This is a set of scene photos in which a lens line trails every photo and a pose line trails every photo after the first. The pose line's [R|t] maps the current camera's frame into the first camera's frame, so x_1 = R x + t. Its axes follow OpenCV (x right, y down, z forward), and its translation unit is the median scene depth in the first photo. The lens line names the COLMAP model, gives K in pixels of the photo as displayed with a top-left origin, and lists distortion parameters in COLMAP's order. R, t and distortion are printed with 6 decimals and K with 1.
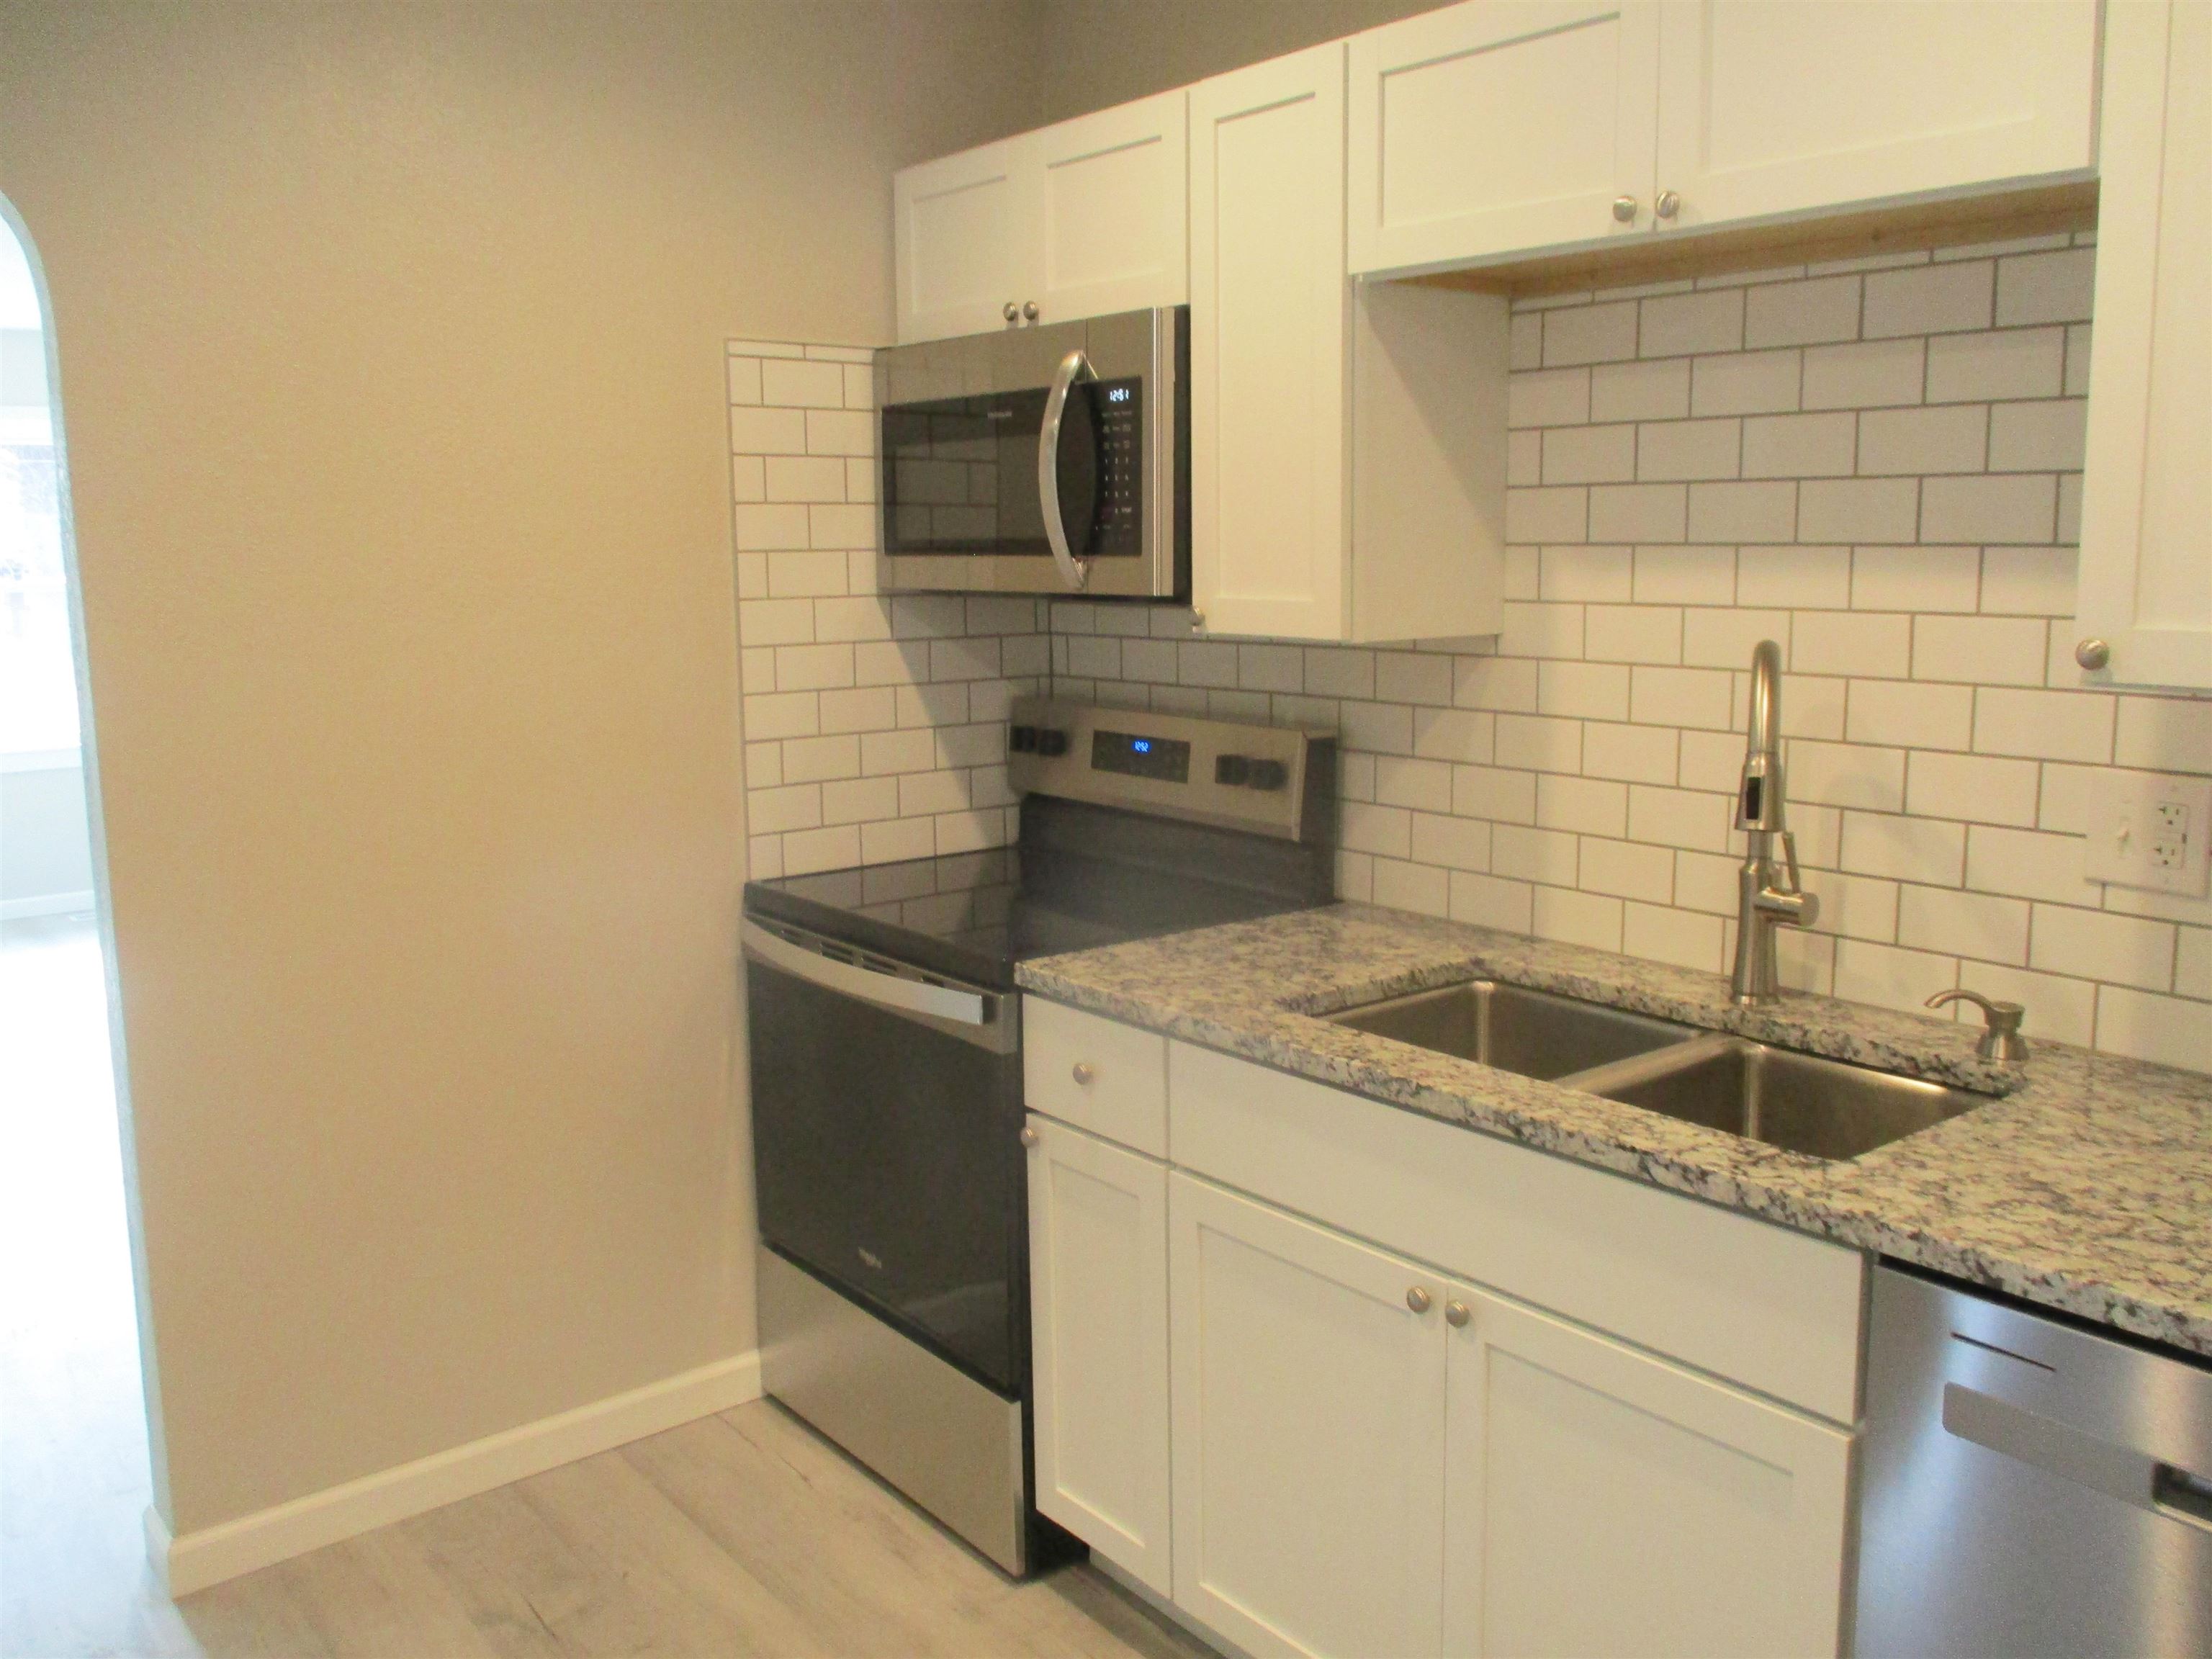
lens RADIAL K [[1918.3, 0, 1181.4], [0, 1918.3, 808.6], [0, 0, 1]] dist [-0.008787, 0.002669]
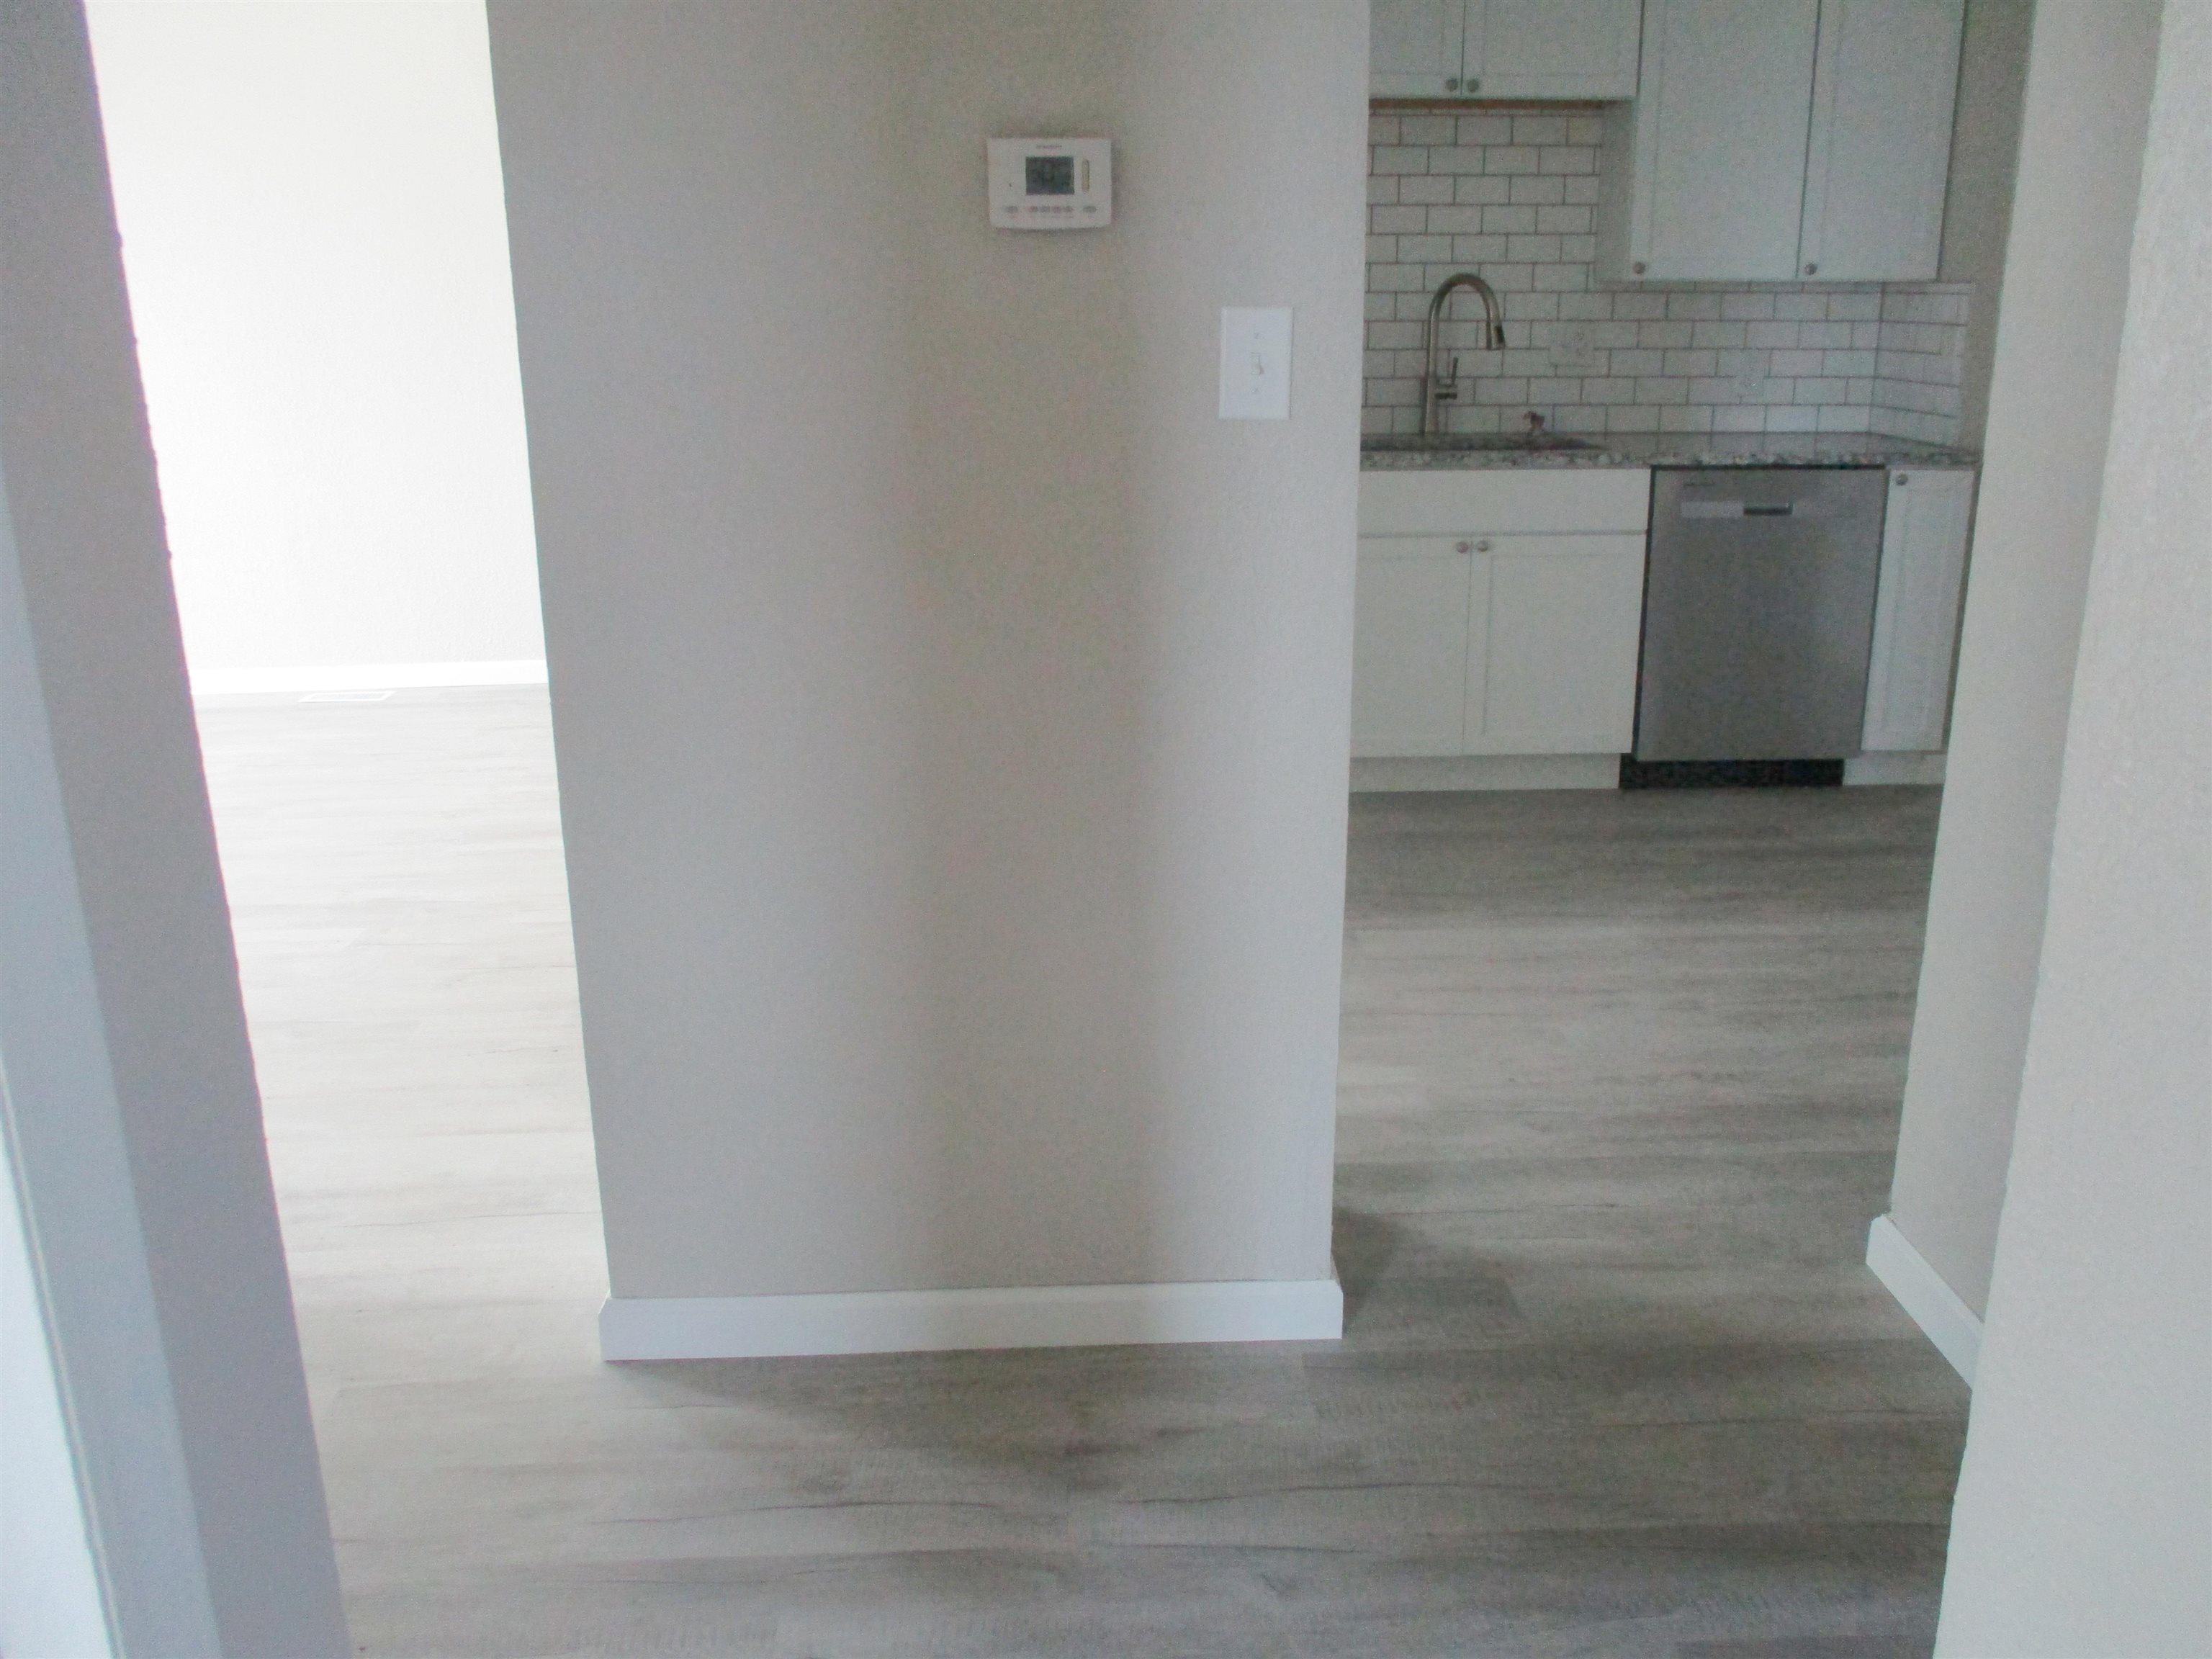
lens RADIAL K [[1868.3, 0, 1121.1], [0, 1868.3, 816.1], [0, 0, 1]] dist [-0.006902, 0.008513]
pose [[0.583891, -0.214983, 0.782849, -1.928044], [0.120287, 0.976566, 0.178464, 0.108800], [-0.802871, -0.010037, 0.596068, -0.059196]]
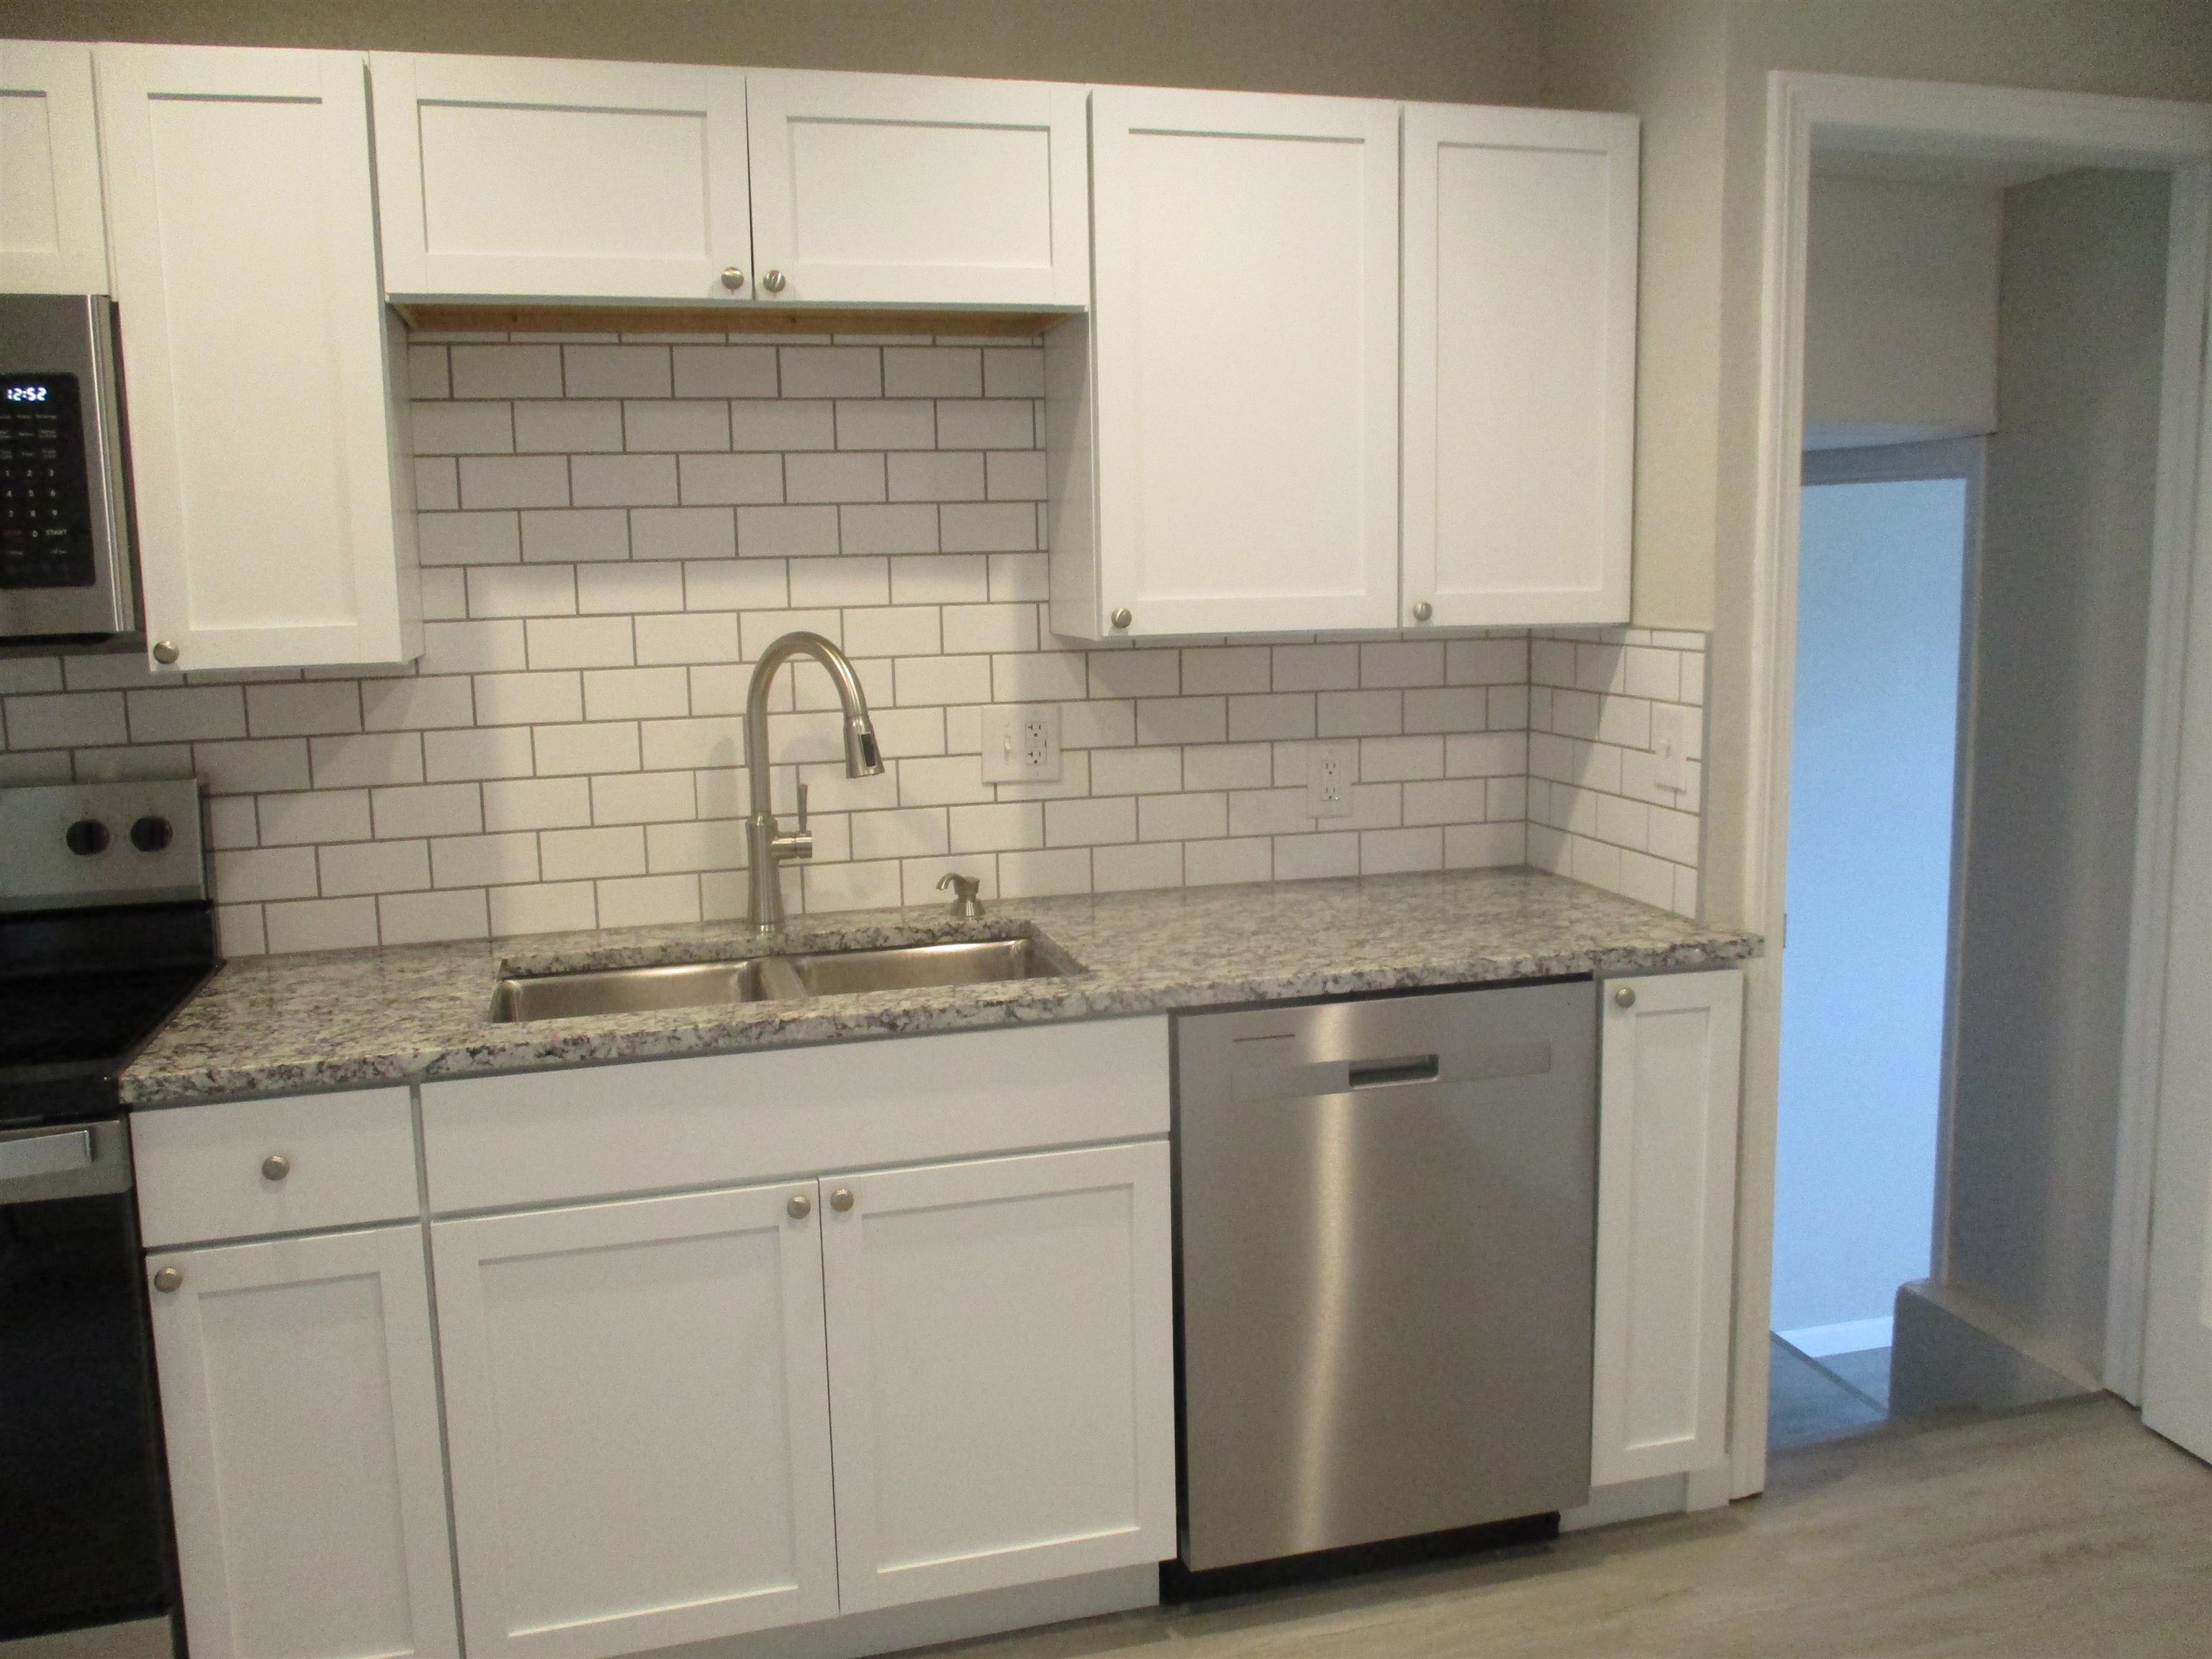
lens RADIAL K [[1868.3, 0, 1121.1], [0, 1868.3, 816.1], [0, 0, 1]] dist [-0.006902, 0.008513]
pose [[0.390055, -0.132577, 0.911197, -0.746696], [0.153730, 0.985068, 0.077517, -0.031059], [-0.907868, 0.109842, 0.404611, 0.322594]]
